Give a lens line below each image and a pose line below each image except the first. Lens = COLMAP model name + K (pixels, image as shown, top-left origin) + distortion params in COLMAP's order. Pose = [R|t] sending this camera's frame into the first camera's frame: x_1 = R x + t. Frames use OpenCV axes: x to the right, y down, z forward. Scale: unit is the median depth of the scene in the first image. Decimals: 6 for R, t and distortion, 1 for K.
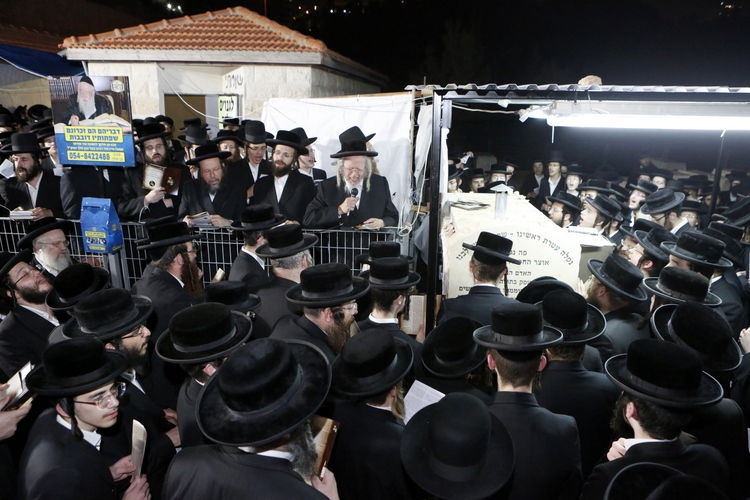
lens RADIAL K [[522.3, 0, 375.0], [0, 522.3, 250.0], [0, 0, 1]] dist [-0.097266, 0.067230]
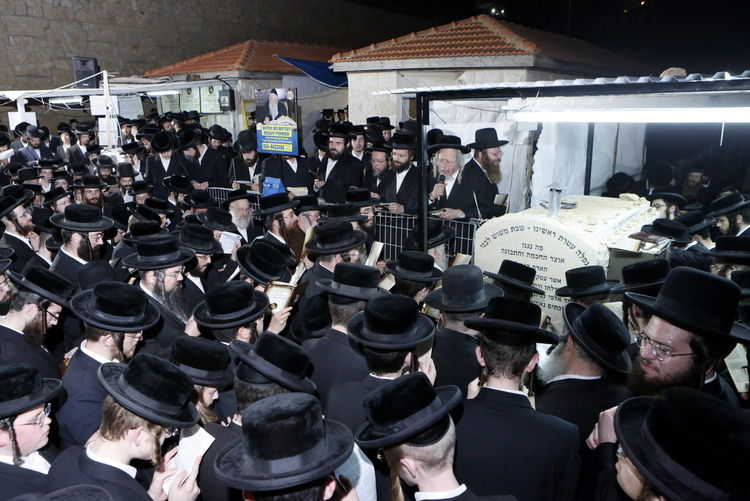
lens RADIAL K [[533.9, 0, 375.0], [0, 533.9, 250.5], [0, 0, 1]] dist [-0.063234, -0.001269]
pose [[0.837465, 0.119033, -0.533370, 0.382945], [-0.124393, 0.991891, 0.026048, 0.015696], [0.532146, 0.044533, 0.845481, -0.034711]]
